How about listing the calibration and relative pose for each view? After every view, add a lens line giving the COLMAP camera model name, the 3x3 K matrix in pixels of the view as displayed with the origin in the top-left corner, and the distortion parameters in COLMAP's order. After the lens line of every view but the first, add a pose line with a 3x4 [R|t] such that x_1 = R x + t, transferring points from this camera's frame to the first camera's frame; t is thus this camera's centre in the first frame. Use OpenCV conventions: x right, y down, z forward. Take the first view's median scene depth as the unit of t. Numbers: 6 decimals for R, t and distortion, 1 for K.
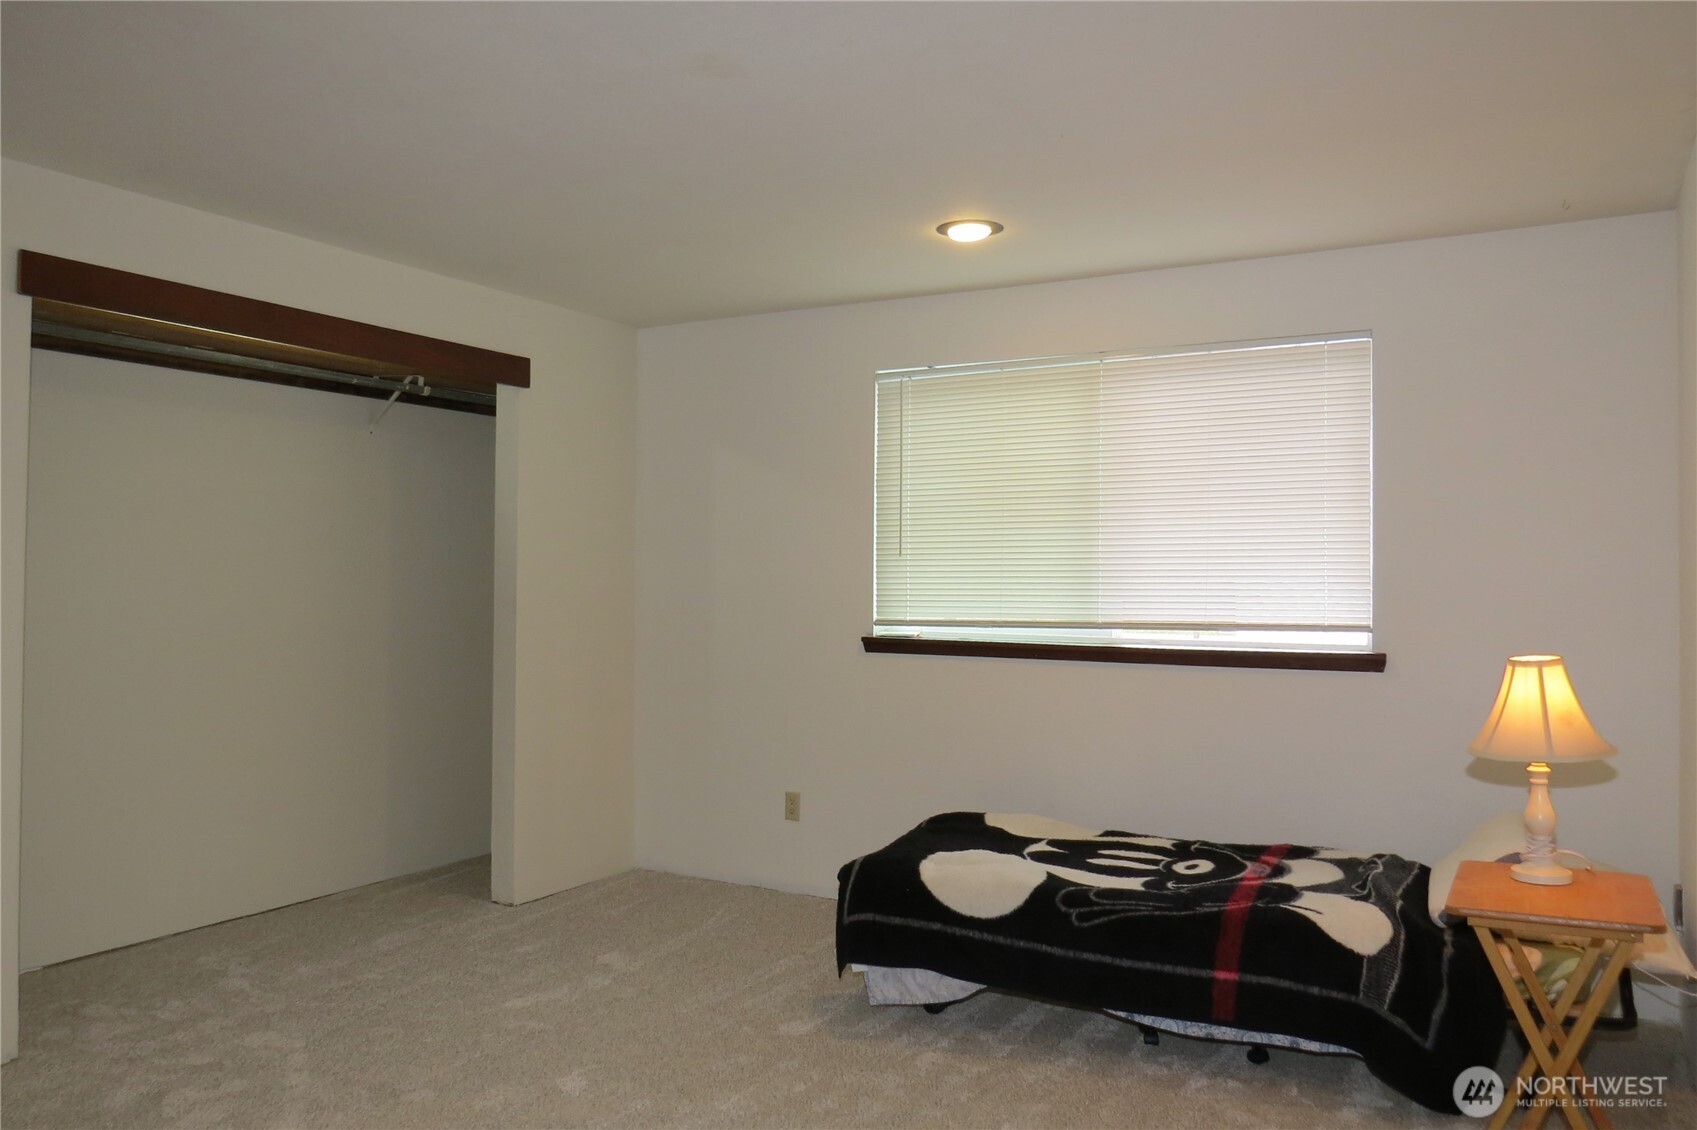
lens RADIAL K [[1242.9, 0, 844.8], [0, 1242.9, 570.9], [0, 0, 1]] dist [-0.011852, 0.003463]
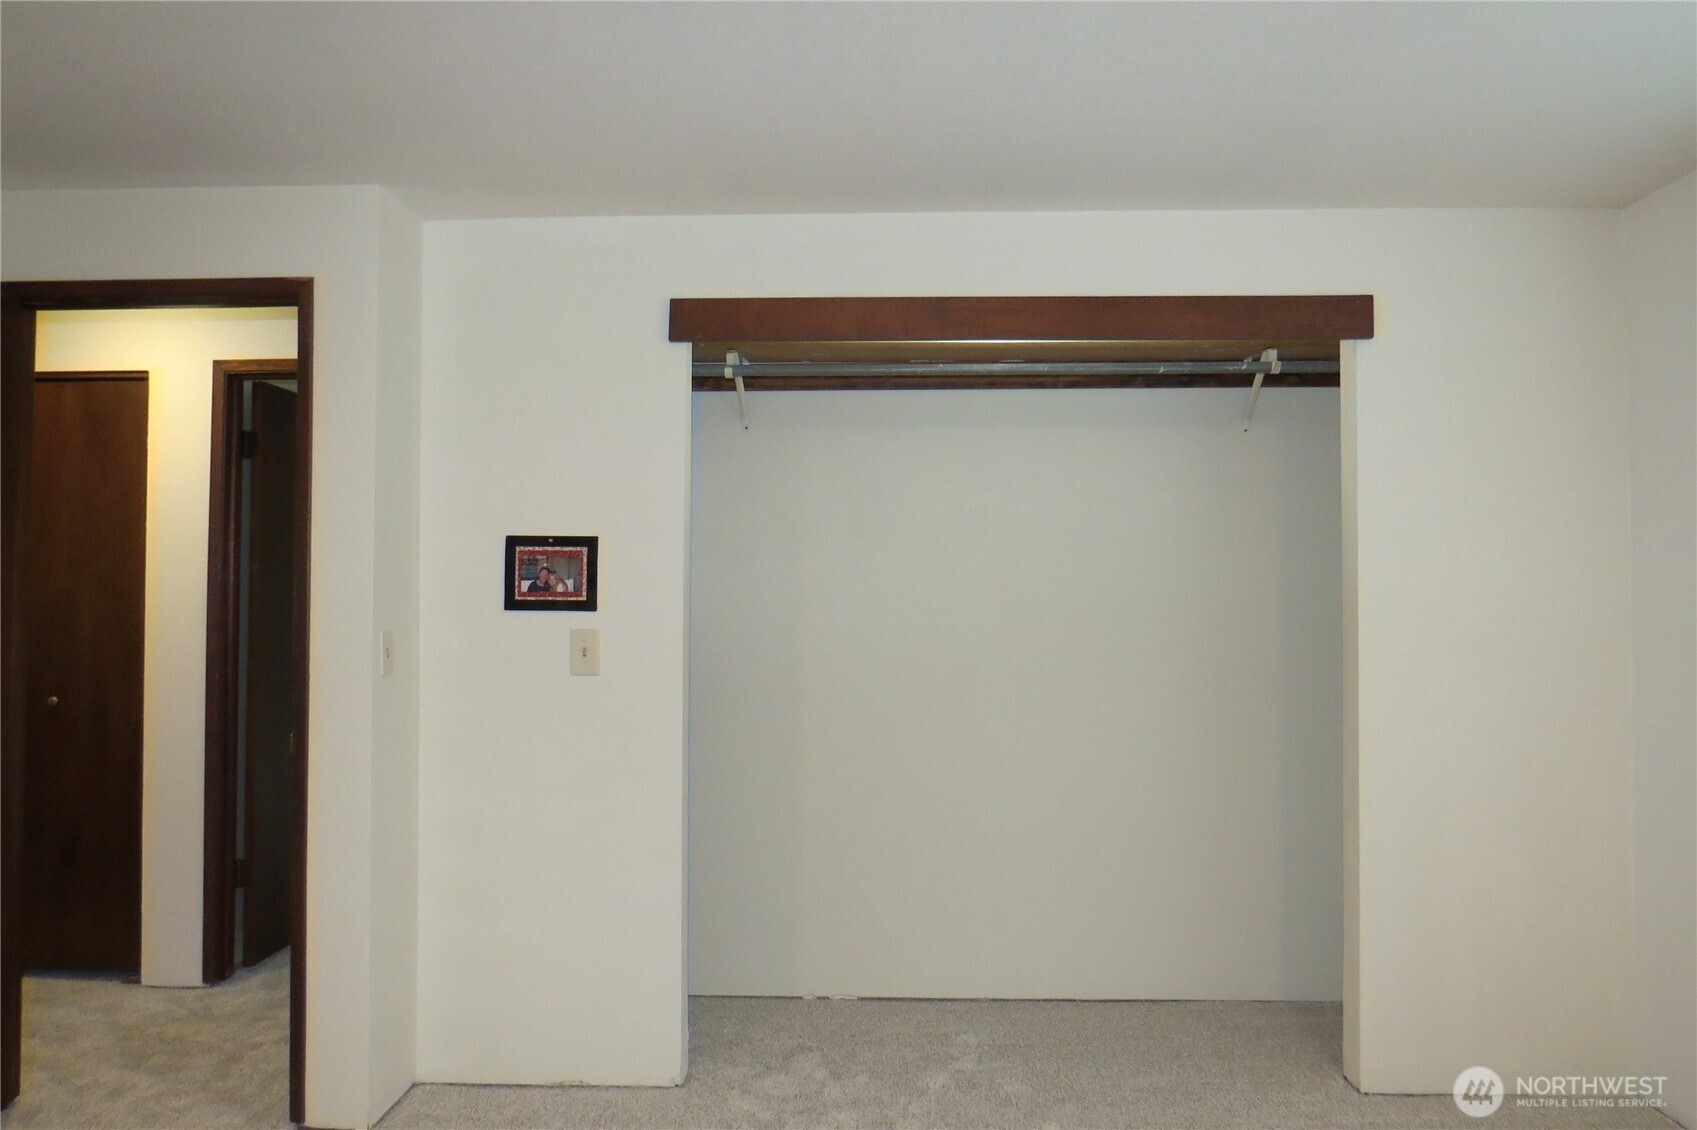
lens RADIAL K [[1242.9, 0, 849.1], [0, 1242.9, 561.7], [0, 0, 1]] dist [-0.011852, 0.003463]
pose [[0.487118, -0.033761, -0.872683, 0.203401], [0.008752, 0.999391, -0.033778, -0.001714], [0.873292, 0.008816, 0.487117, 0.410653]]
